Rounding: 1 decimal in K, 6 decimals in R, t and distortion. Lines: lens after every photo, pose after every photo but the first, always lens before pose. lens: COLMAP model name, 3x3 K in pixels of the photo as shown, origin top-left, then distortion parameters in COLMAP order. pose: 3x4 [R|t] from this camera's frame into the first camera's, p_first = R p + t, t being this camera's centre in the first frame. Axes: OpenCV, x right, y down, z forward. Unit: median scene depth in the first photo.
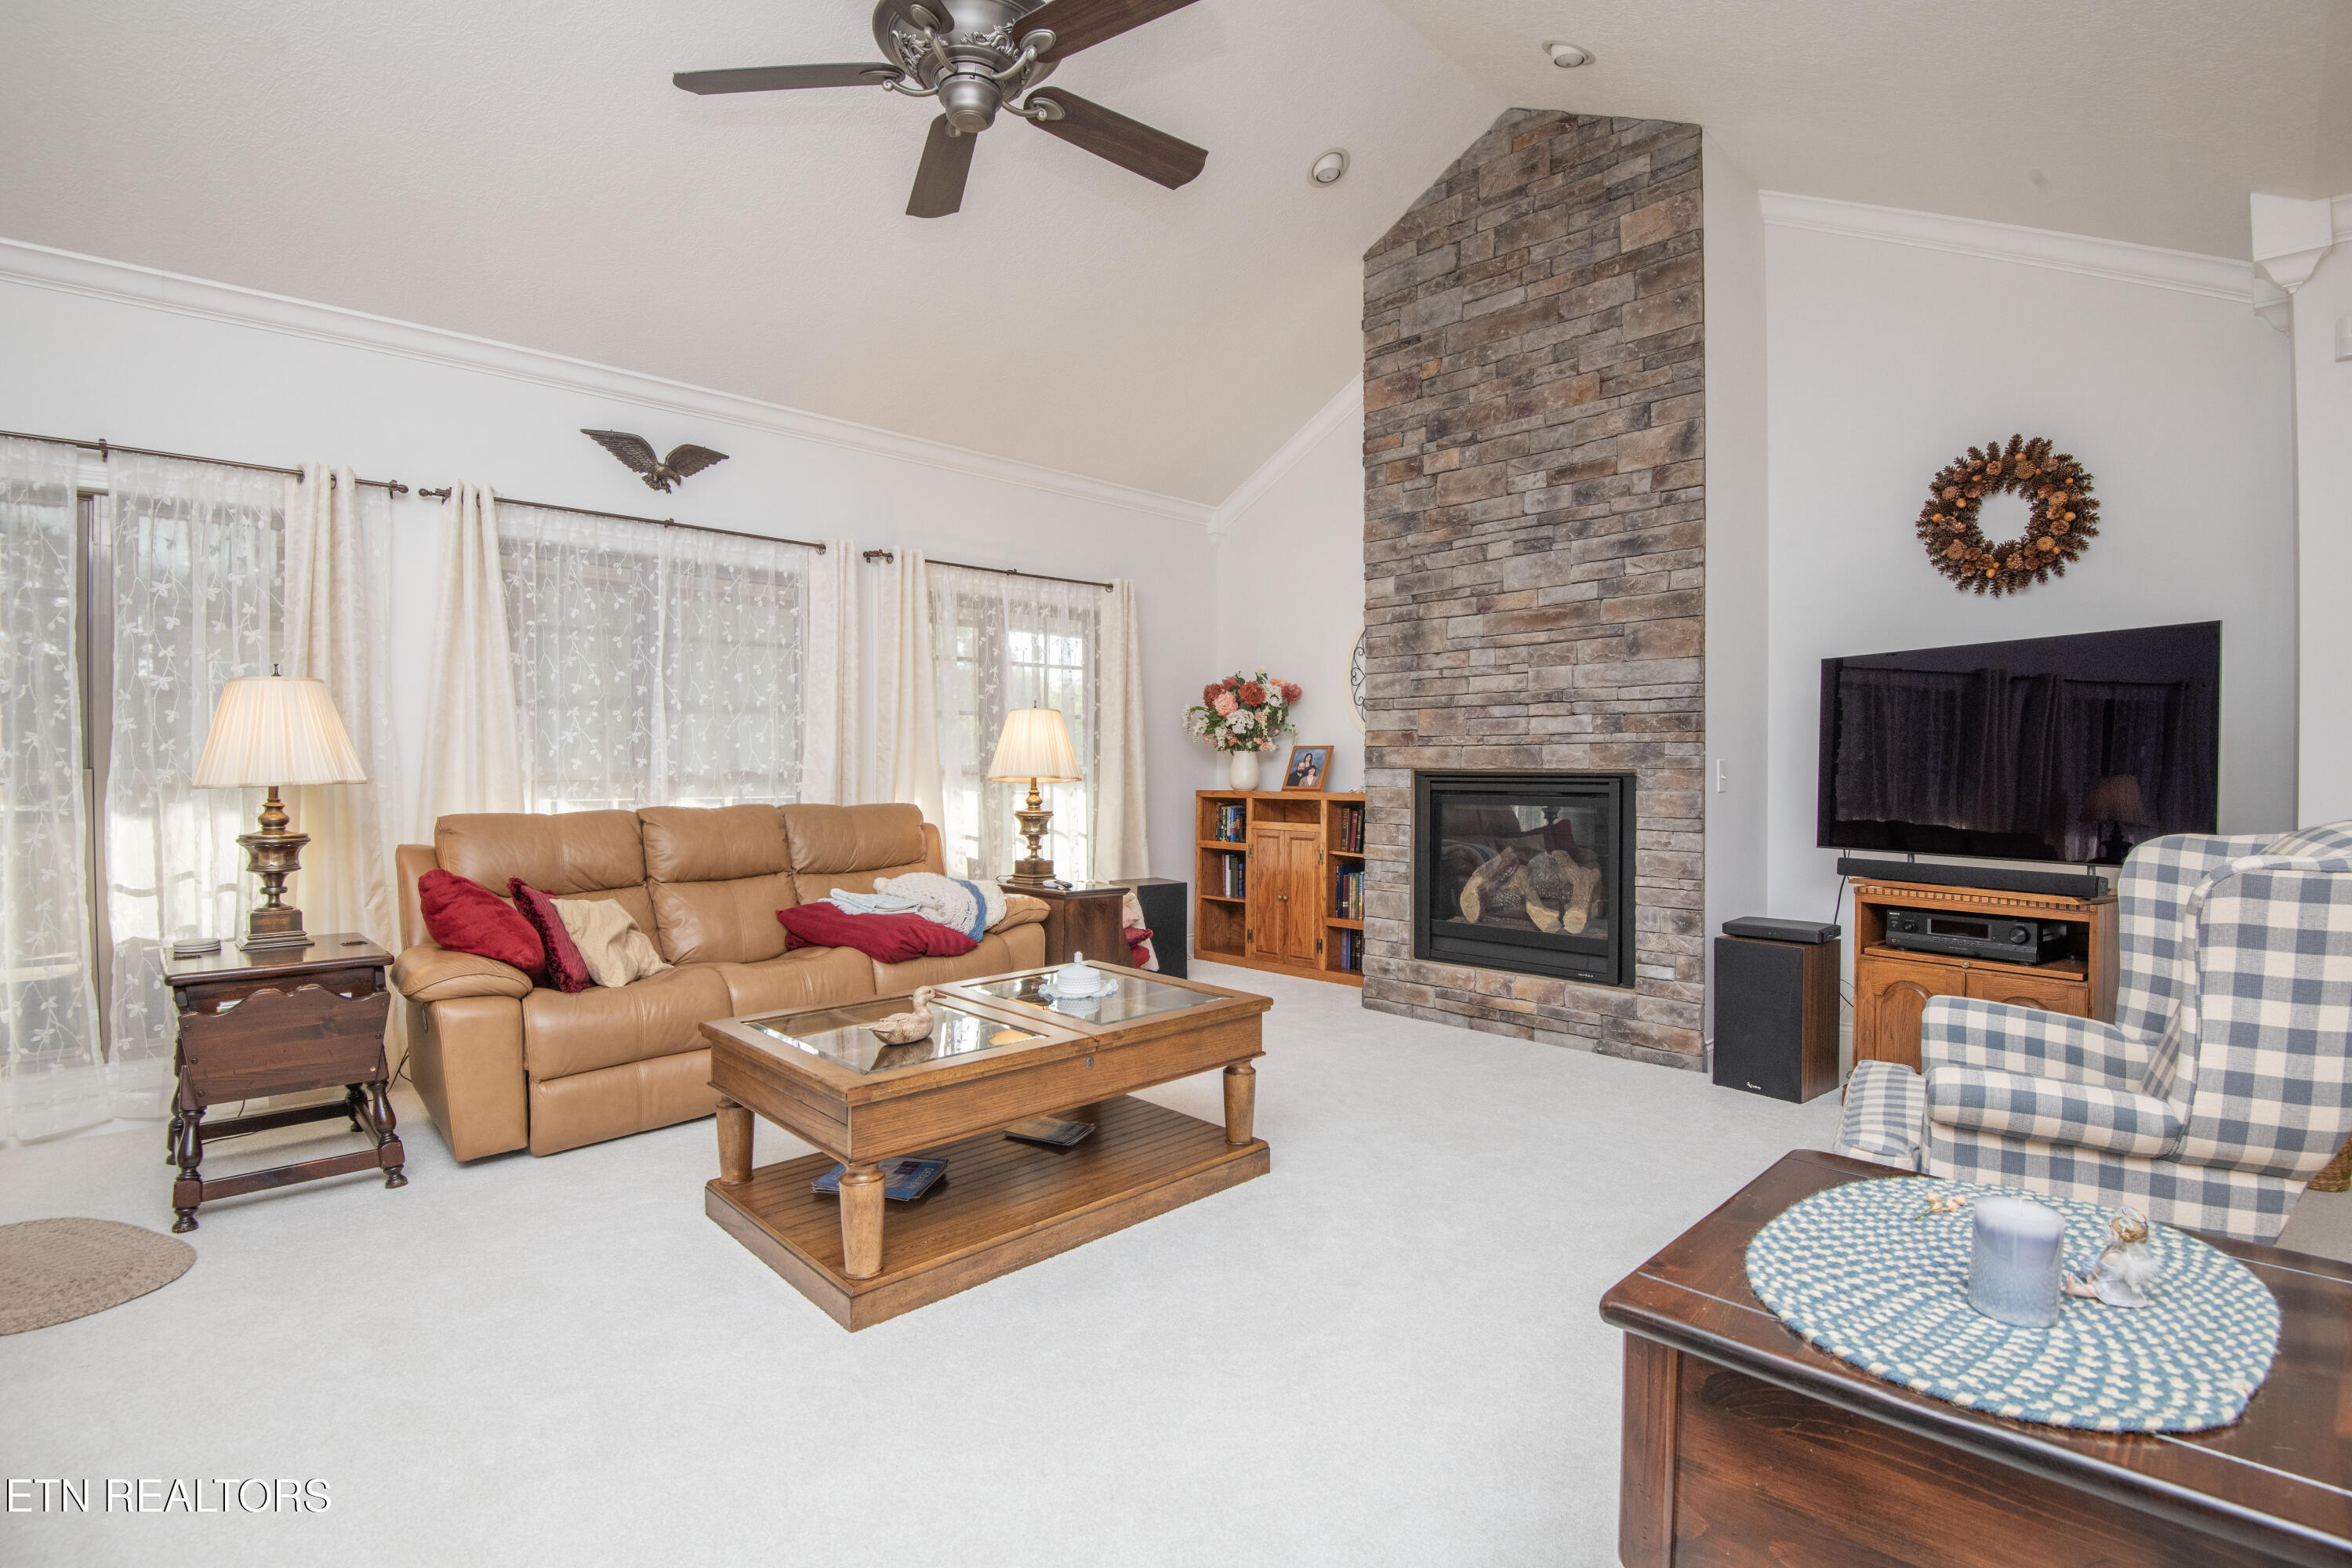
lens RADIAL K [[1099.5, 0, 1176.0], [0, 1099.5, 784.0], [0, 0, 1]] dist [-0.004247, -0.020086]
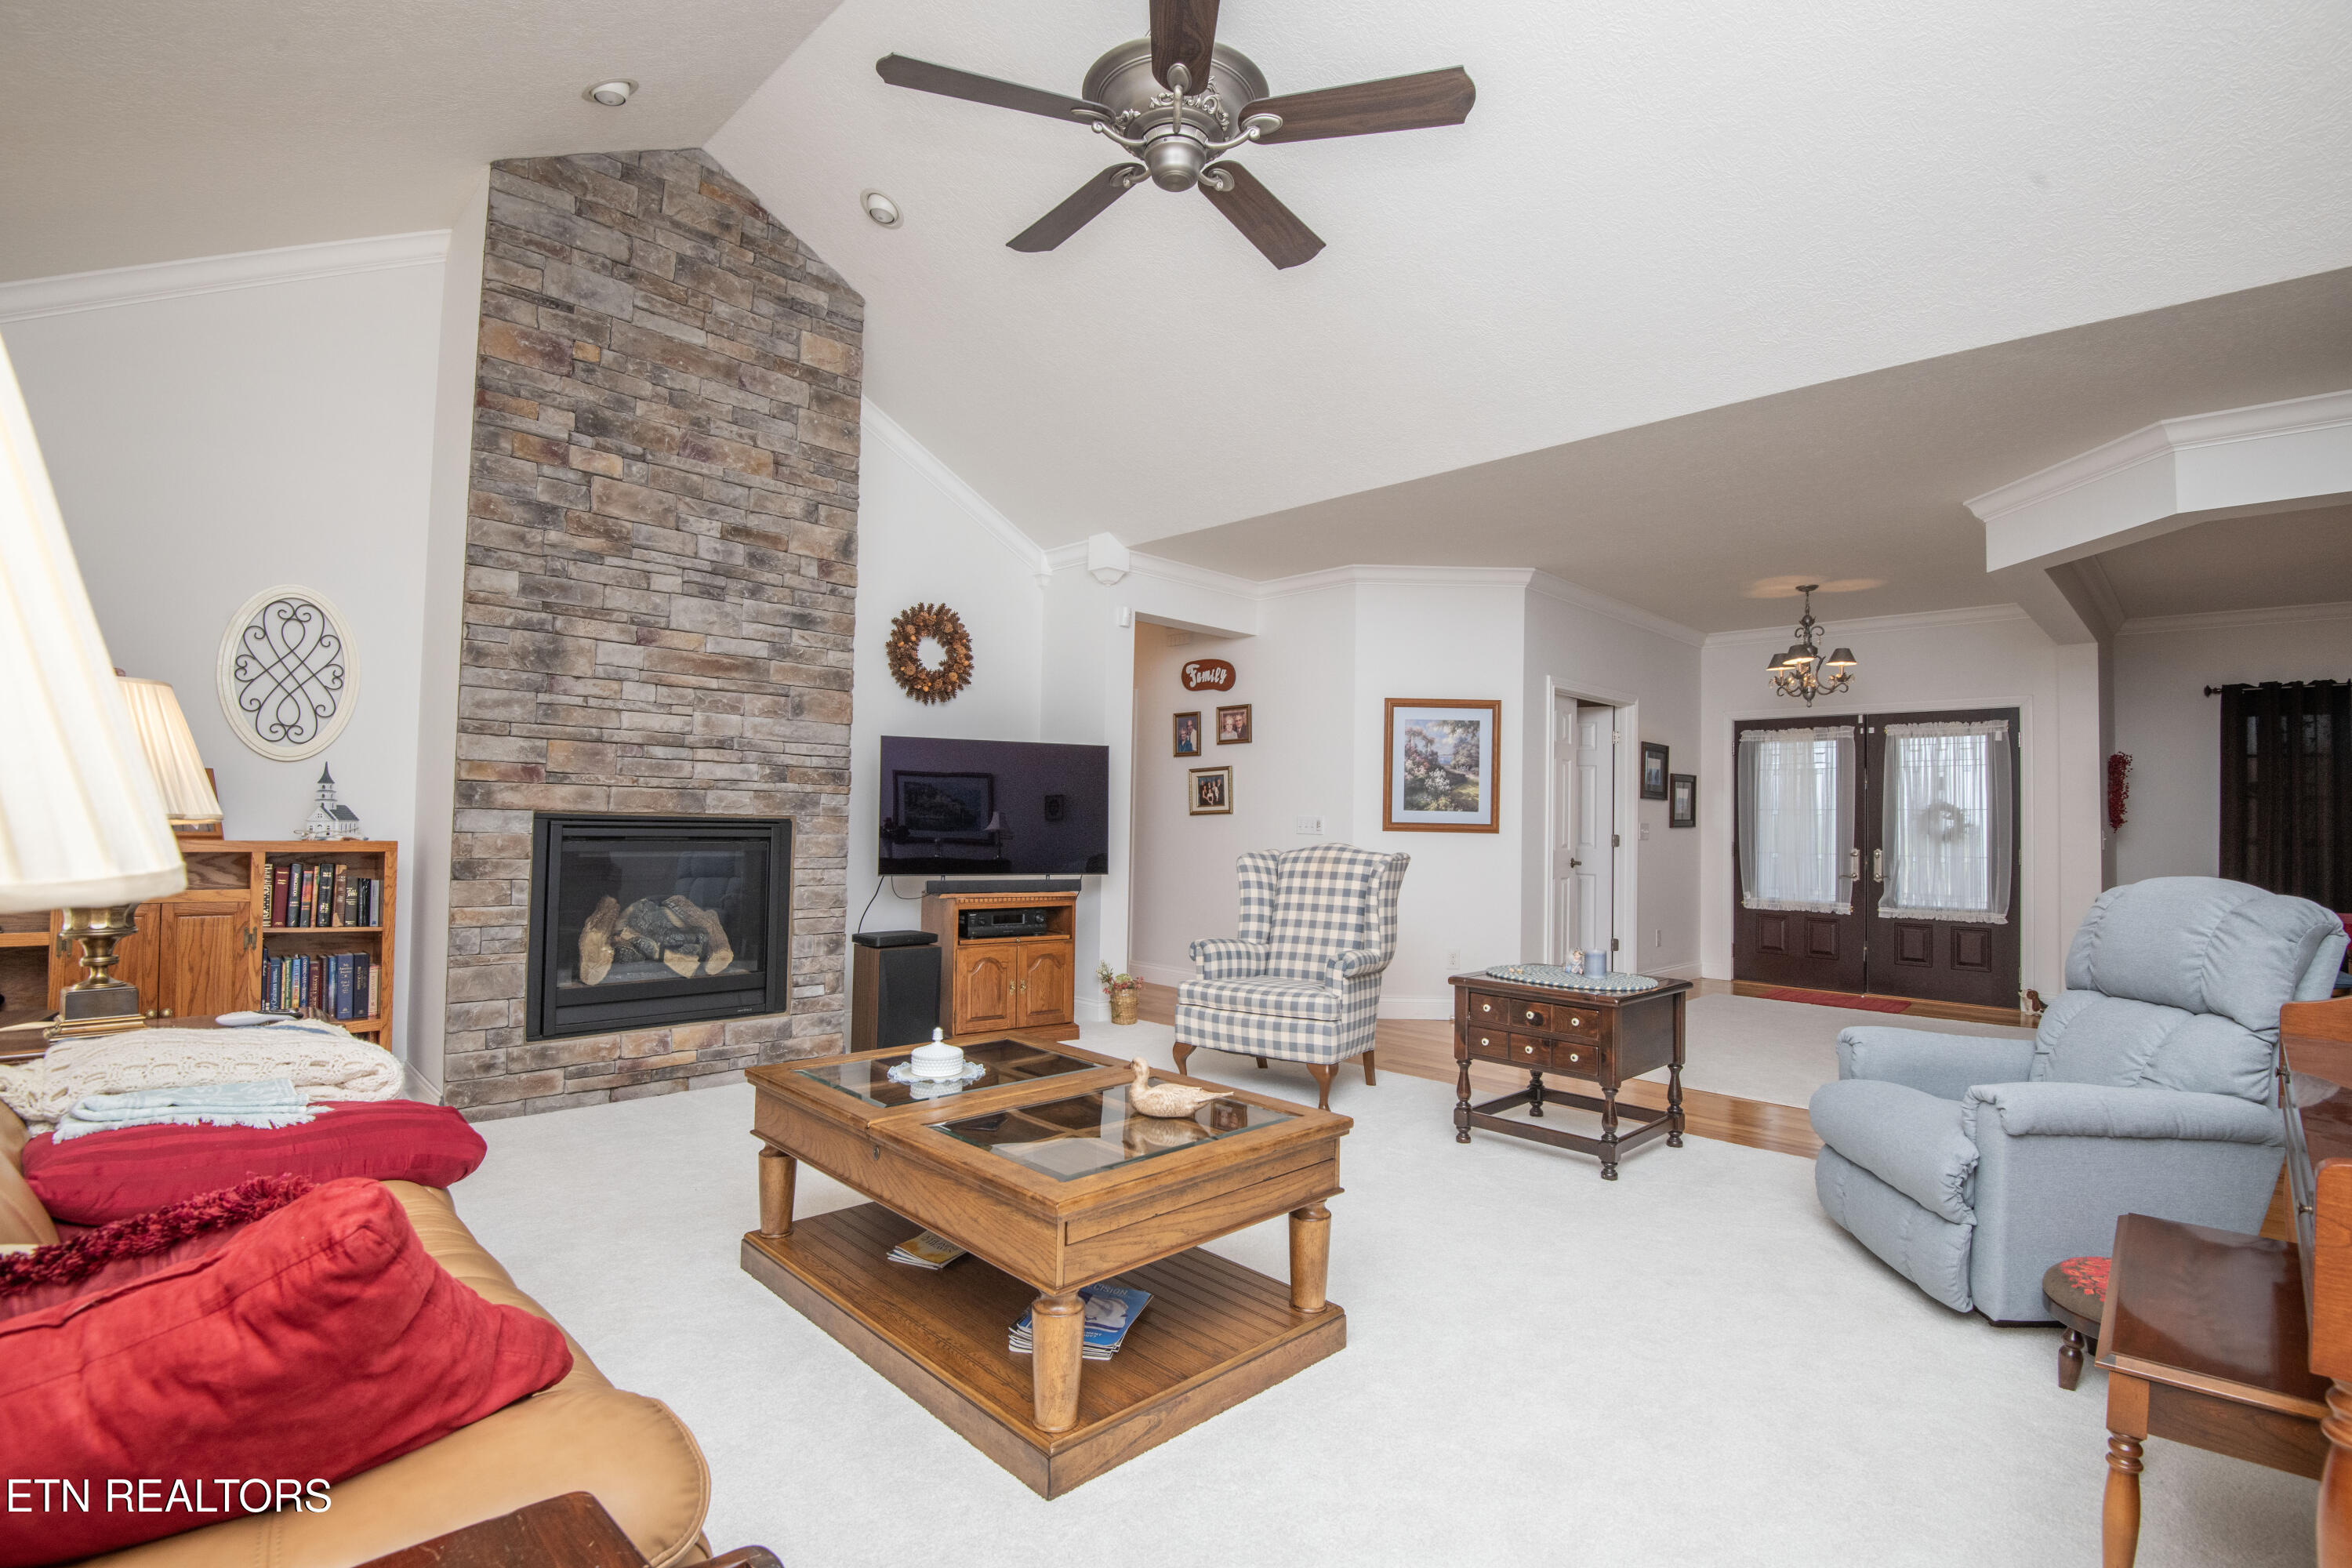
lens RADIAL K [[1099.5, 0, 1176.0], [0, 1099.5, 784.0], [0, 0, 1]] dist [-0.004247, -0.020086]
pose [[-0.018411, 0.037388, 0.999131, -0.661259], [-0.002542, 0.999296, -0.037441, -0.004328], [-0.999827, -0.003229, -0.018303, 0.573924]]
